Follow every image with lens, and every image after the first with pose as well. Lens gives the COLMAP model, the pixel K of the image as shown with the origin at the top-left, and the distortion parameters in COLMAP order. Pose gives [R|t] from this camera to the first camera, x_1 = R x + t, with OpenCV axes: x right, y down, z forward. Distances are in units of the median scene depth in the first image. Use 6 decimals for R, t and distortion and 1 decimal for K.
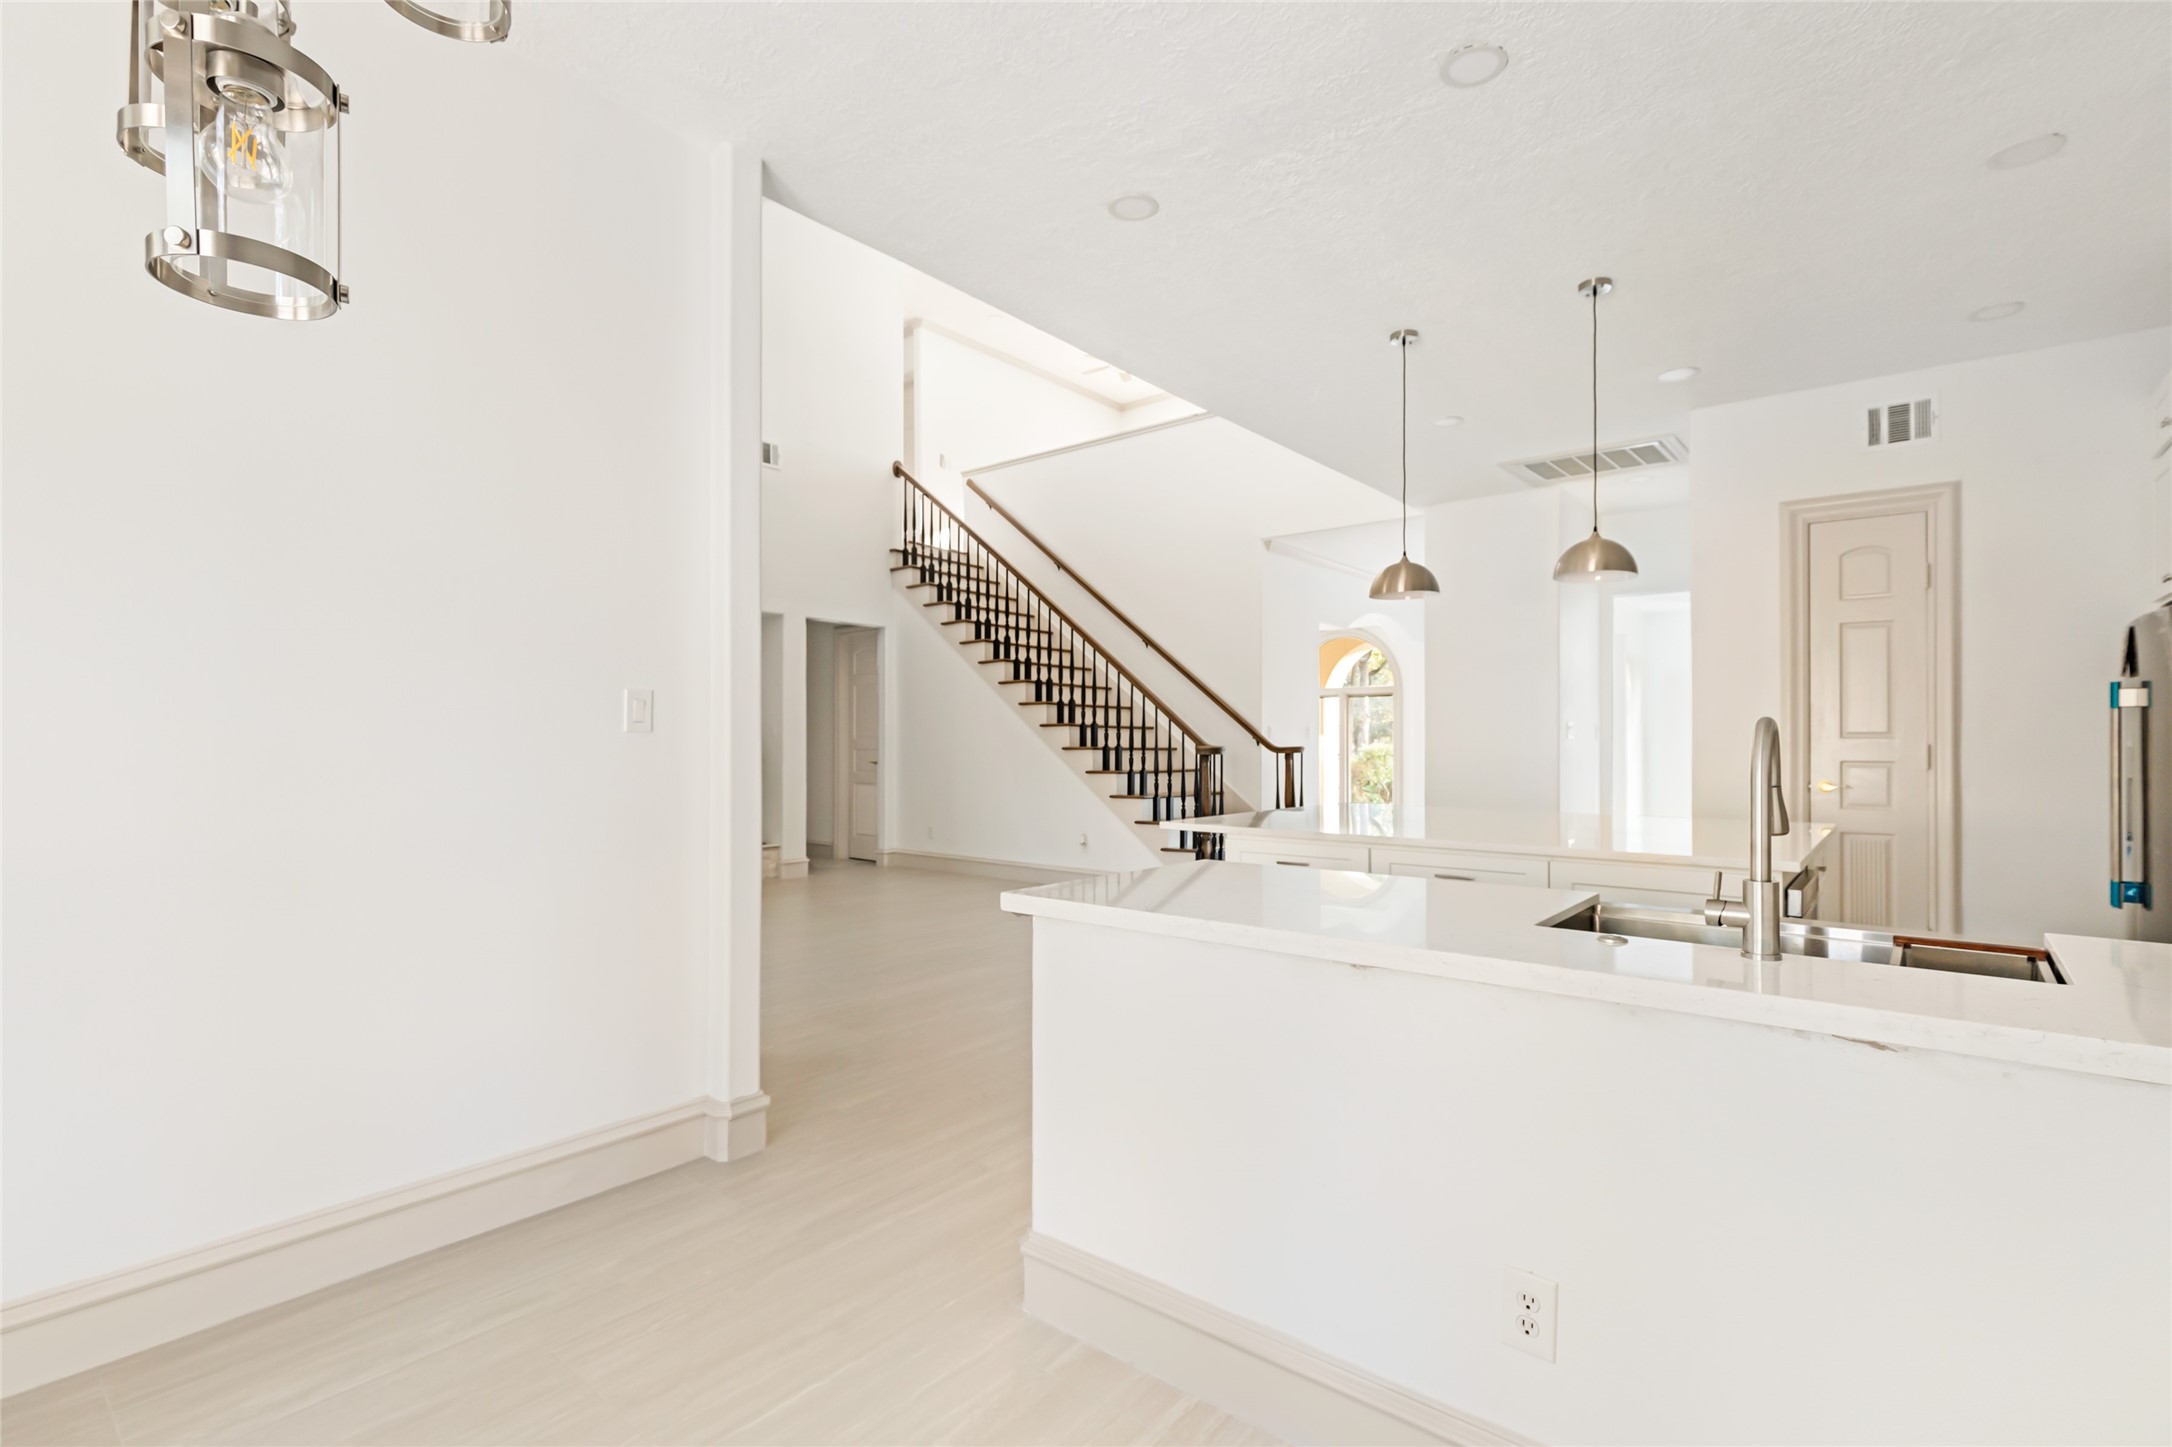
lens RADIAL K [[993.7, 0, 1090.5], [0, 993.7, 740.3], [0, 0, 1]] dist [-0.029286, 0.001626]
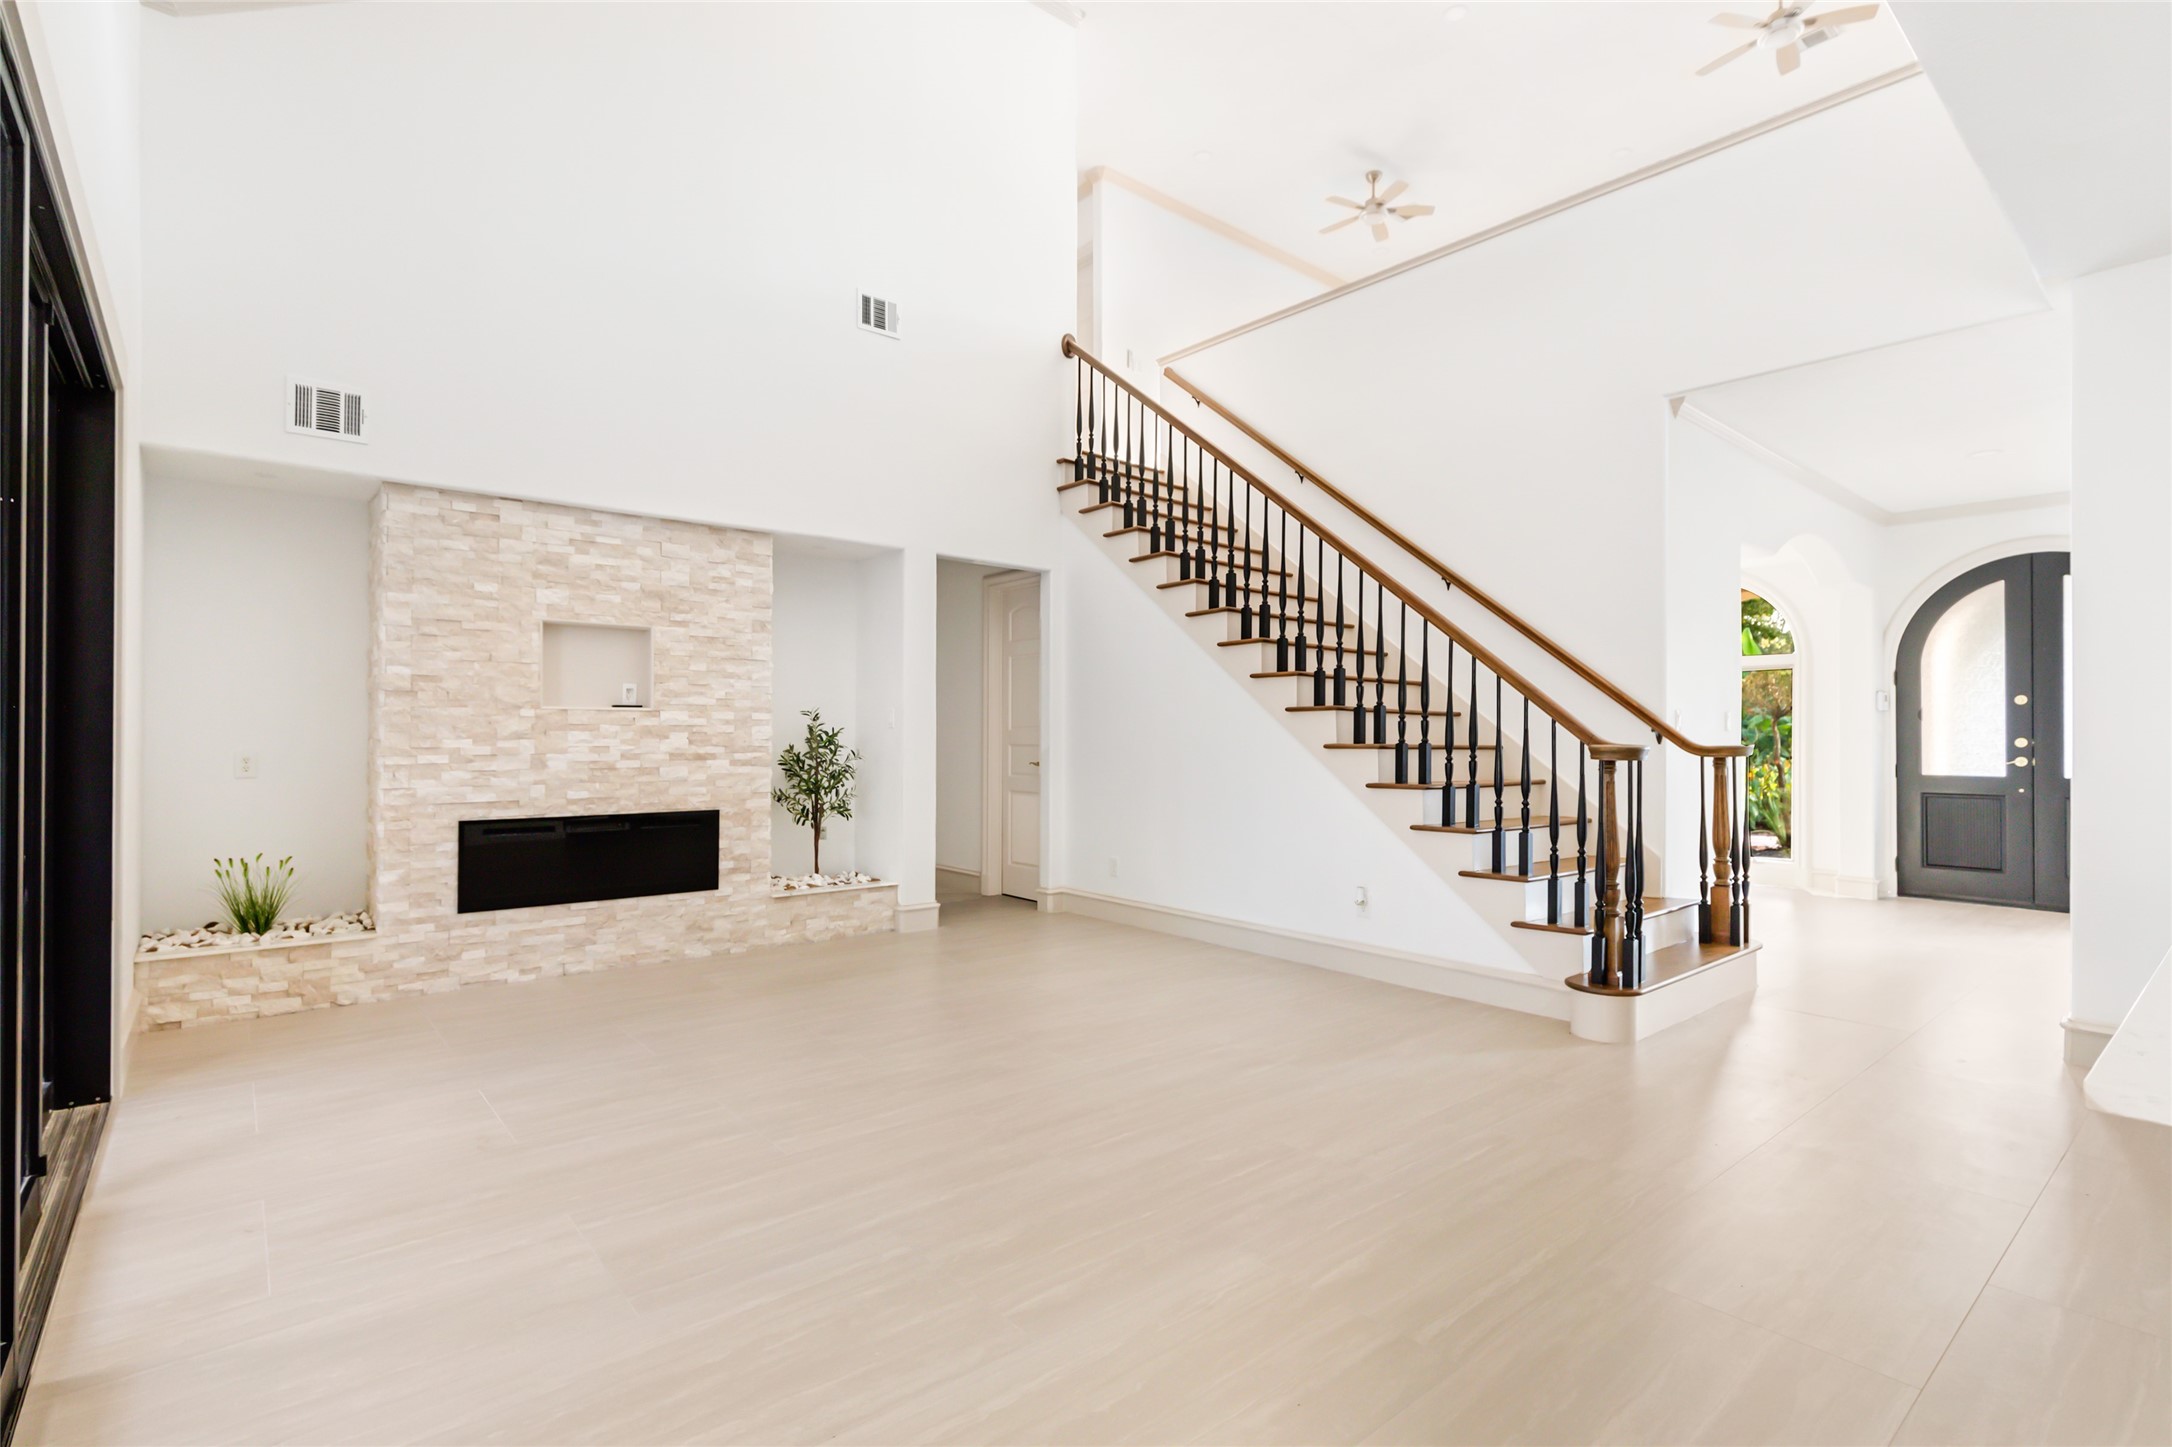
lens RADIAL K [[1040.3, 0, 1086.8], [0, 1040.3, 727.4], [0, 0, 1]] dist [-0.002910, -0.000277]
pose [[0.983011, 0.002596, -0.183530, -0.049478], [-0.003456, 0.999984, -0.004368, -0.000239], [0.183516, 0.004928, 0.983004, 0.300534]]
